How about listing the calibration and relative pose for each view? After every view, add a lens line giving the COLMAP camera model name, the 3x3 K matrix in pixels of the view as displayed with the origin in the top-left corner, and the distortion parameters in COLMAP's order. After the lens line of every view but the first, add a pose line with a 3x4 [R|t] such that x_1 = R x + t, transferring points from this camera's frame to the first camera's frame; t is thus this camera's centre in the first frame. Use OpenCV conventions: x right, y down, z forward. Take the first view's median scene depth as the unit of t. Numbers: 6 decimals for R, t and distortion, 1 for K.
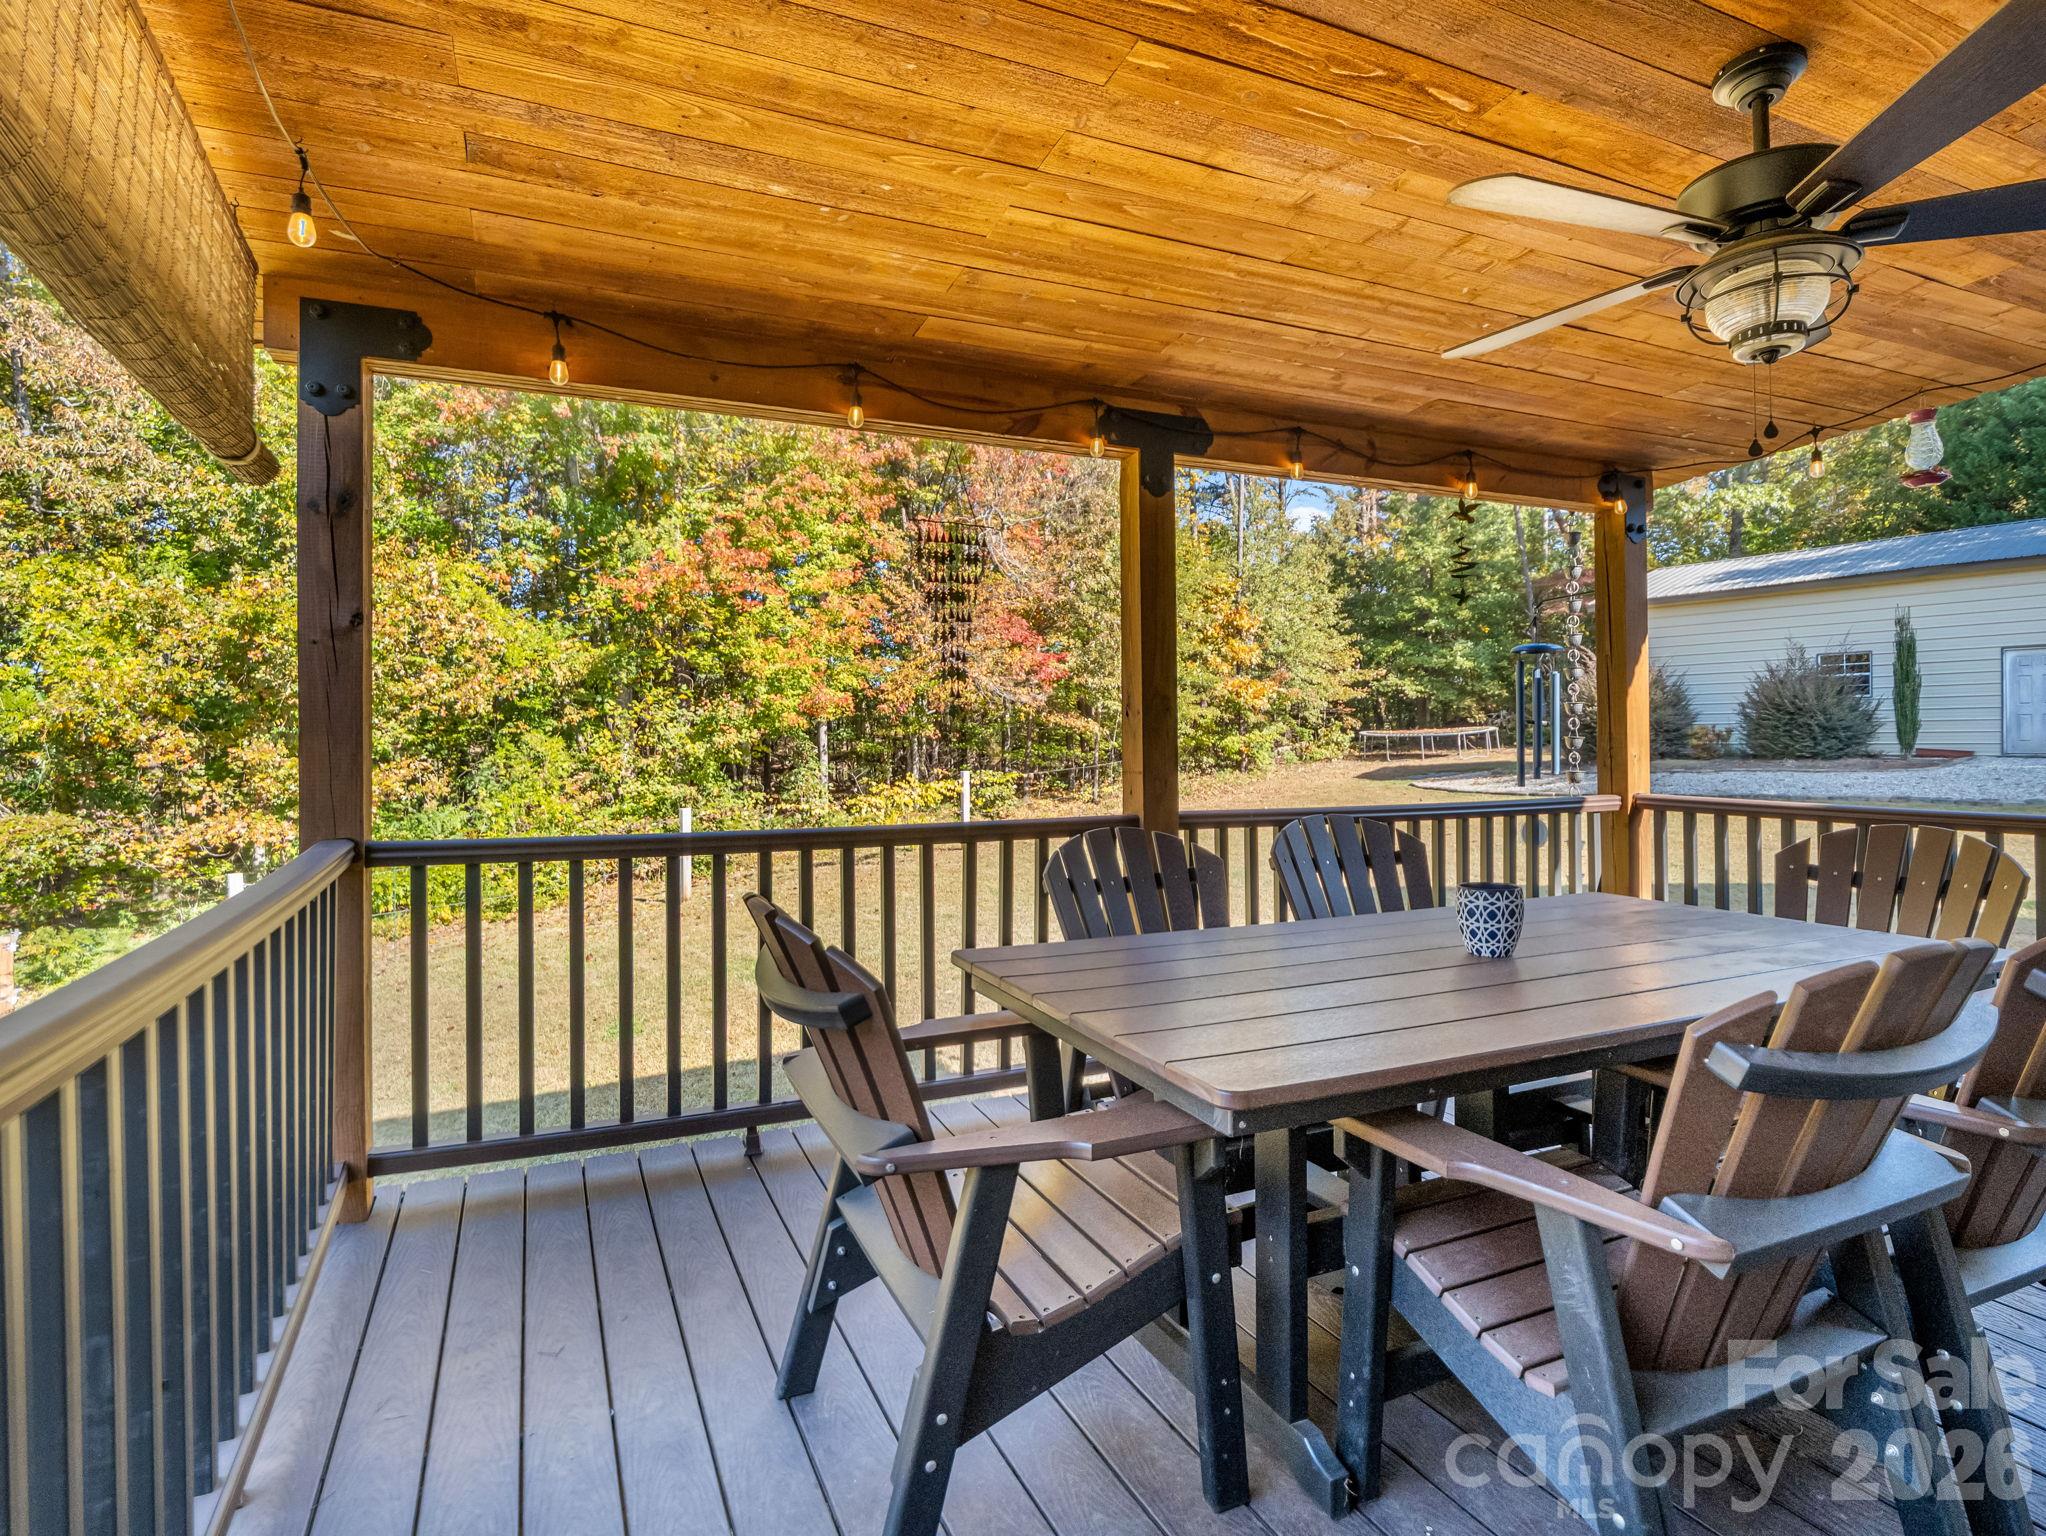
lens RADIAL K [[1064.0, 0, 1019.4], [0, 1064.0, 809.5], [0, 0, 1]] dist [-0.001079, -0.000158]
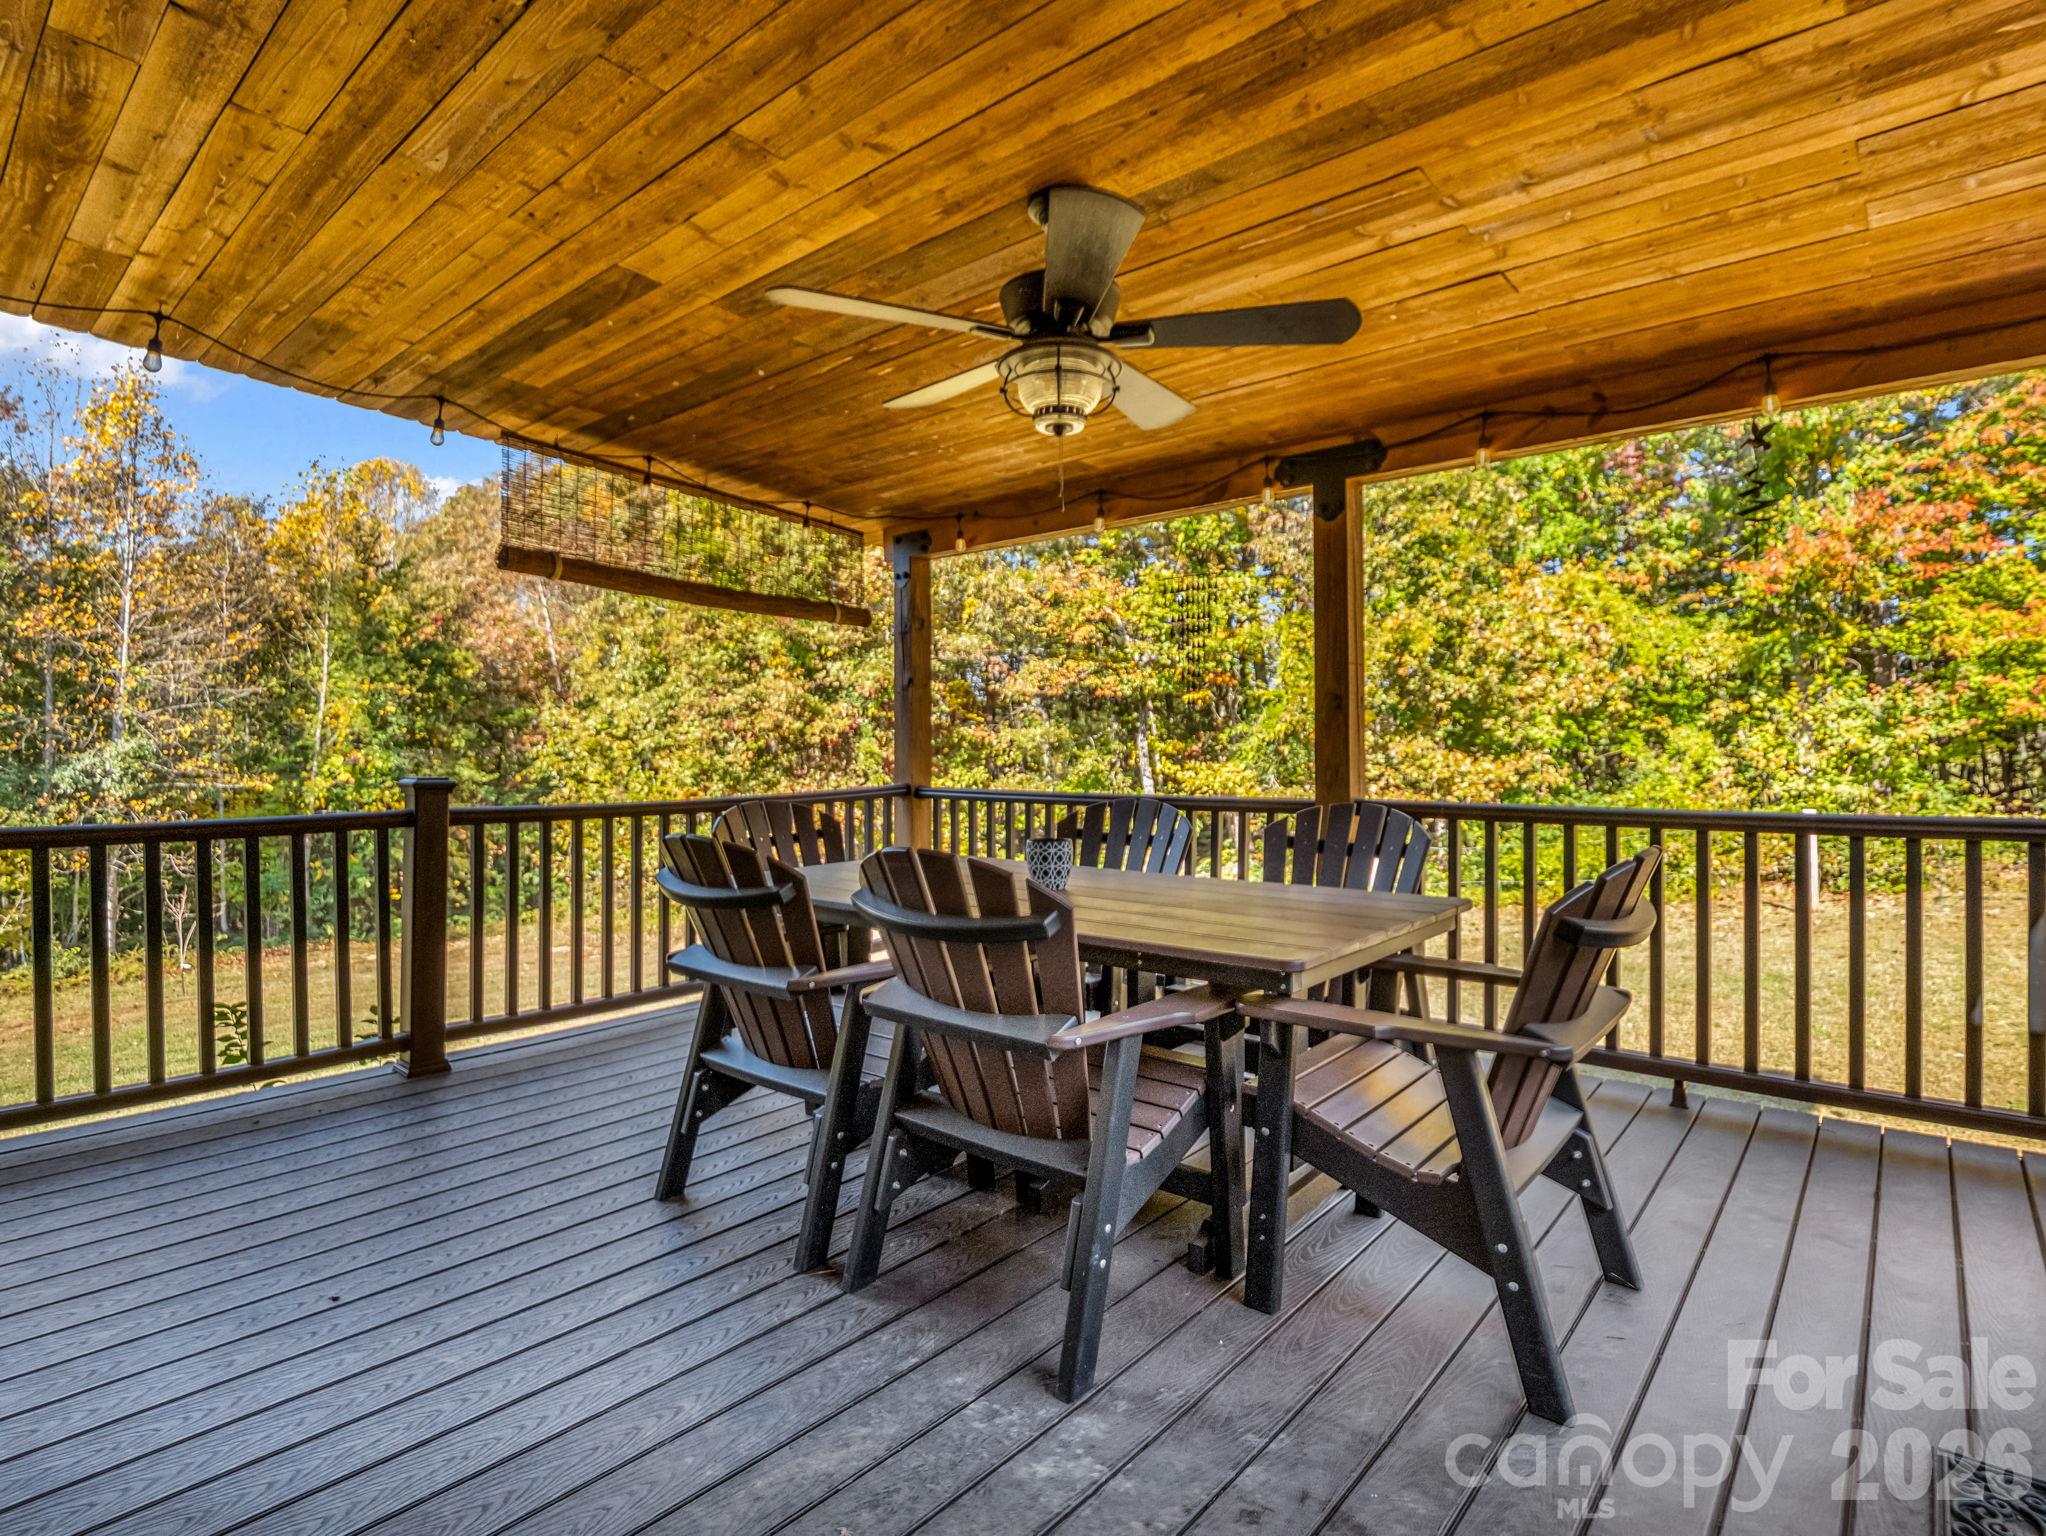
lens RADIAL K [[1037.2, 0, 1049.3], [0, 1037.2, 762.2], [0, 0, 1]] dist [-0.009325, -0.000660]
pose [[0.430254, 0.020052, -0.902485, 0.177866], [-0.052912, 0.998595, -0.003038, -0.006022], [0.901156, 0.049059, 0.430710, 0.055769]]
